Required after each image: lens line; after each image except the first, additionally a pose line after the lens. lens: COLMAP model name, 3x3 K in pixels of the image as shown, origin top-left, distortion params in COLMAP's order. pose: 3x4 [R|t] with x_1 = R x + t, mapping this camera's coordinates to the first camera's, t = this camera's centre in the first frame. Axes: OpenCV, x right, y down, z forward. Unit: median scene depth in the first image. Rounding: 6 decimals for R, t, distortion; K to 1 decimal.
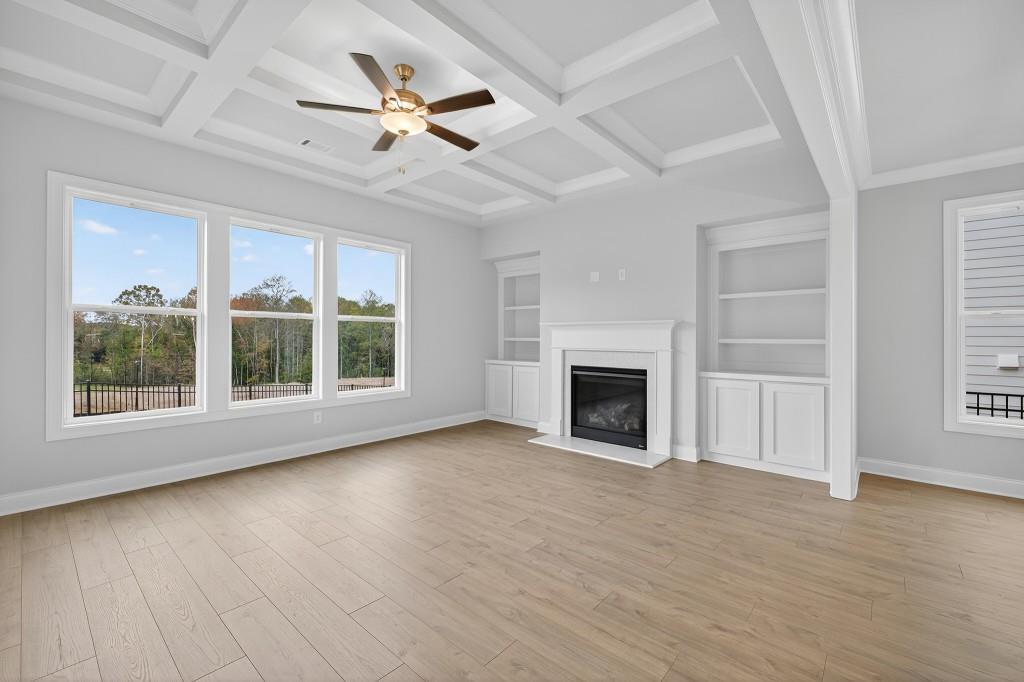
lens RADIAL K [[424.2, 0, 511.5], [0, 424.2, 338.6], [0, 0, 1]] dist [-0.000221, -0.000530]
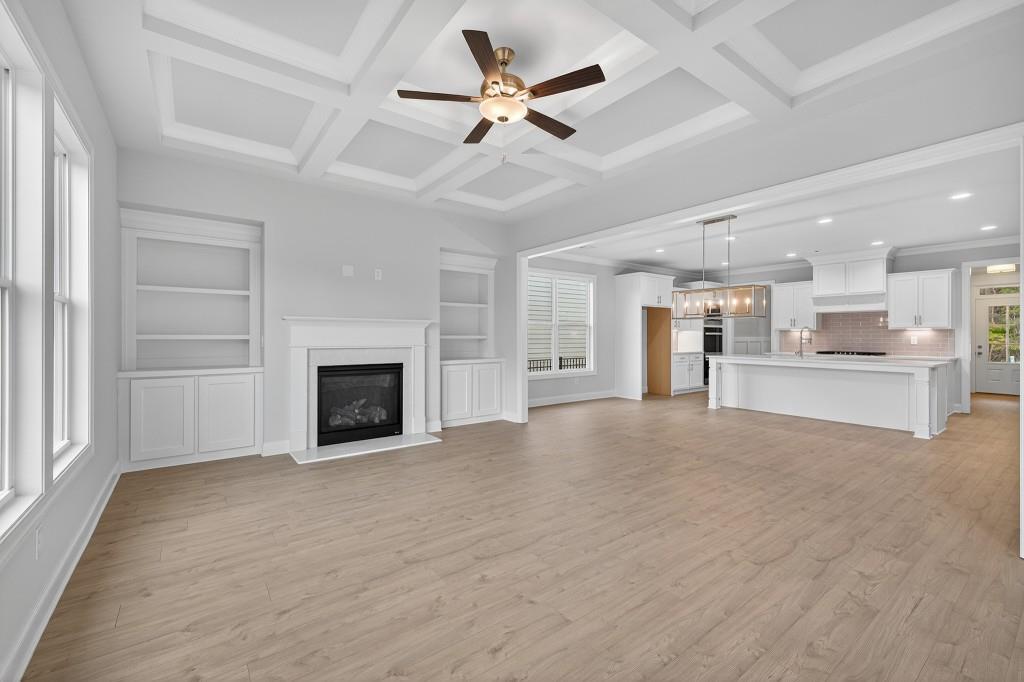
lens RADIAL K [[424.2, 0, 511.5], [0, 424.2, 338.6], [0, 0, 1]] dist [-0.000221, -0.000530]
pose [[0.211592, -0.012645, 0.977276, -0.705825], [-0.000577, 0.999915, 0.013062, -0.006406], [-0.977358, -0.003327, 0.211567, 0.467116]]
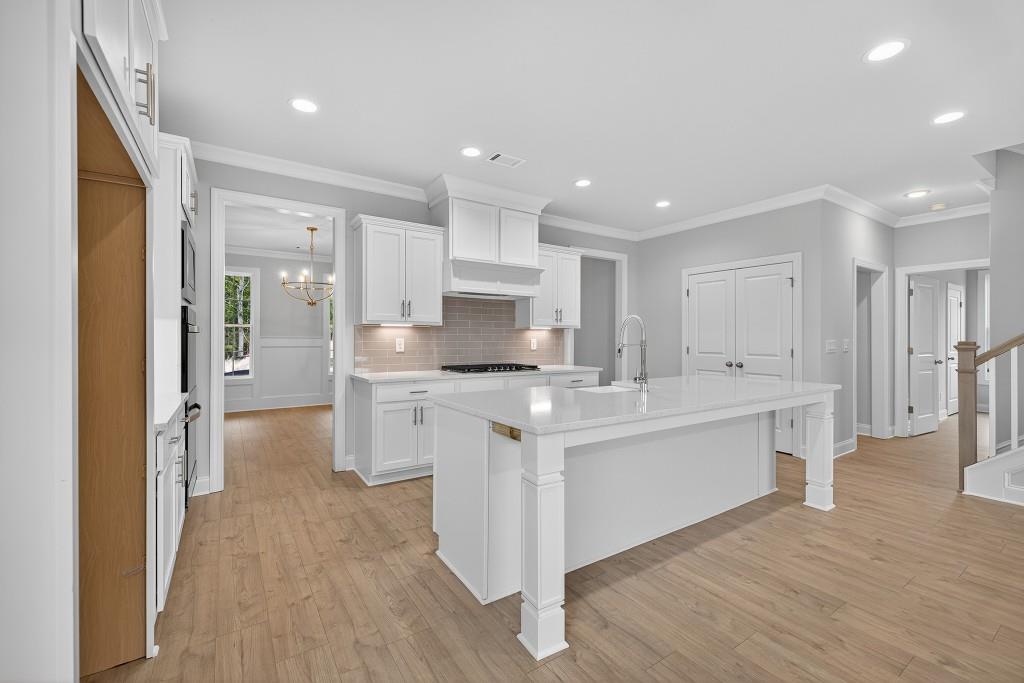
lens RADIAL K [[424.2, 0, 511.5], [0, 424.2, 339.1], [0, 0, 1]] dist [-0.000221, -0.000530]
pose [[-0.964985, -0.008738, 0.262161, 0.893387], [-0.008428, 0.999962, 0.002308, 0.005444], [-0.262171, 0.000018, -0.965021, 0.452599]]
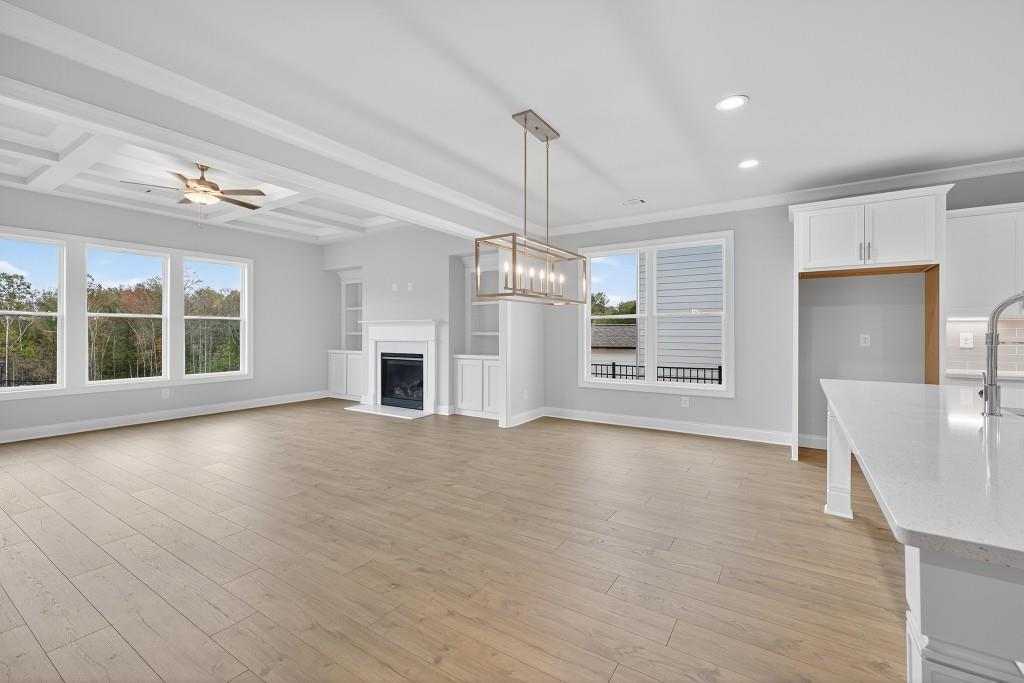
lens RADIAL K [[432.1, 0, 517.2], [0, 432.1, 330.9], [0, 0, 1]] dist [0.001641, 0.000144]
pose [[0.987798, -0.004885, 0.155664, 0.394327], [0.005481, 0.999979, -0.003398, 0.002336], [-0.155644, 0.004210, 0.987804, -0.473839]]
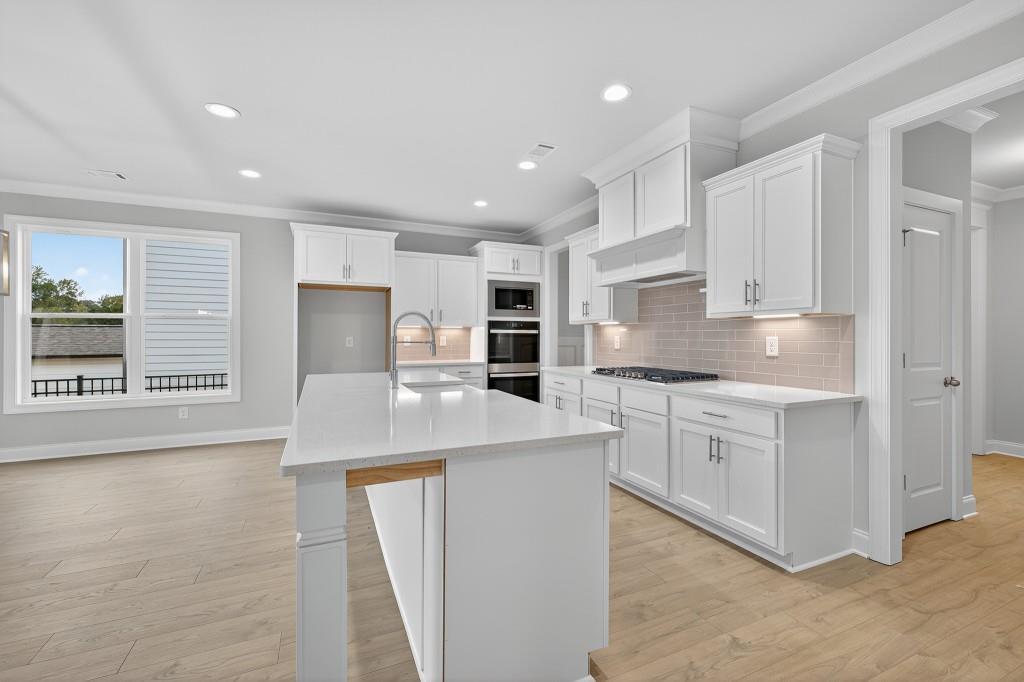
lens RADIAL K [[433.1, 0, 514.8], [0, 433.1, 336.6], [0, 0, 1]] dist [0.002107, 0.000503]
pose [[0.416954, -0.008313, 0.908890, 0.396588], [0.003449, 0.999965, 0.007564, 0.001203], [-0.908921, -0.000019, 0.416968, -0.561397]]
